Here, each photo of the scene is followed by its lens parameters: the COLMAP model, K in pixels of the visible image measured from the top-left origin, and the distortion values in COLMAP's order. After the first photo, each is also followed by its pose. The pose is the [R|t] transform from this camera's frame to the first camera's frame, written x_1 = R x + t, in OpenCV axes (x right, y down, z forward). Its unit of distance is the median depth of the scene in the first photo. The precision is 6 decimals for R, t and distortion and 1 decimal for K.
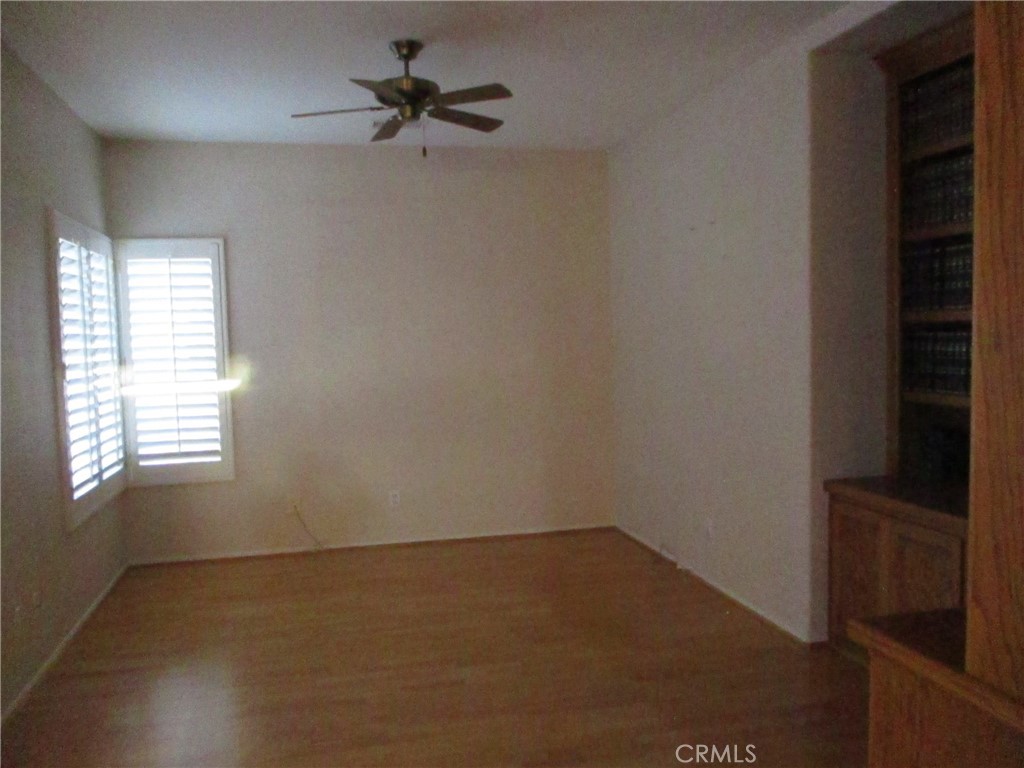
lens RADIAL K [[834.3, 0, 512.1], [0, 834.3, 367.4], [0, 0, 1]] dist [0.047182, 0.000788]
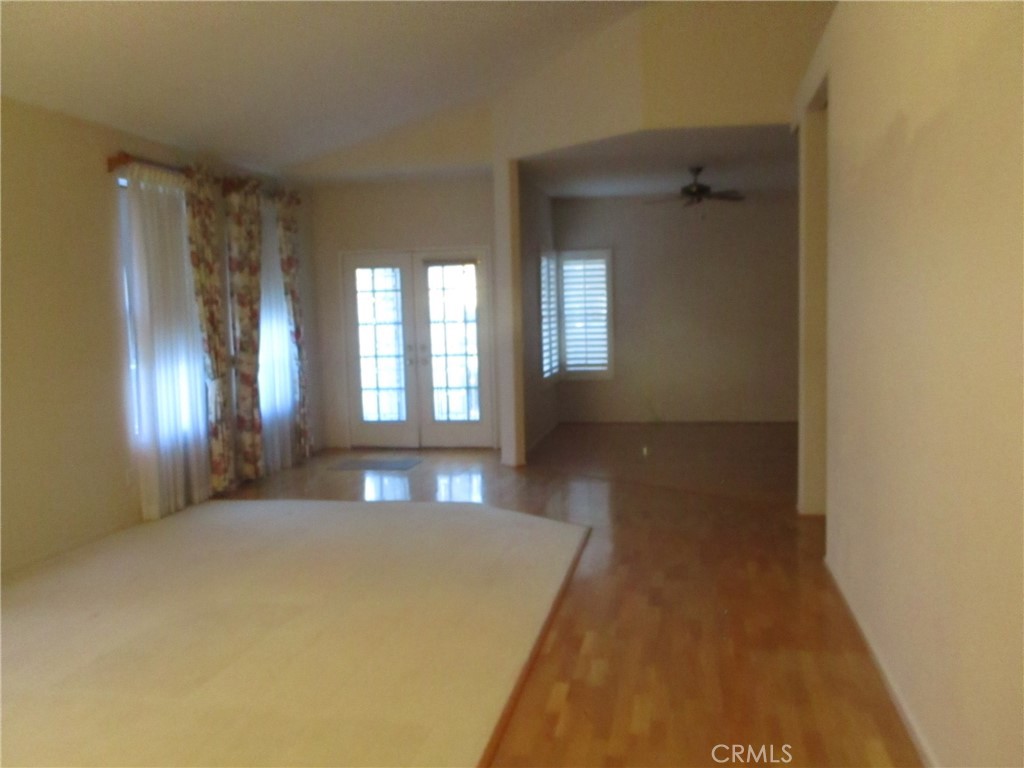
lens RADIAL K [[973.5, 0, 513.9], [0, 973.5, 381.1], [0, 0, 1]] dist [0.000496, 0.000068]
pose [[0.913736, 0.041984, -0.404134, 0.377053], [-0.021946, 0.998295, 0.054090, 0.027823], [0.405716, -0.040555, 0.913099, -1.173605]]
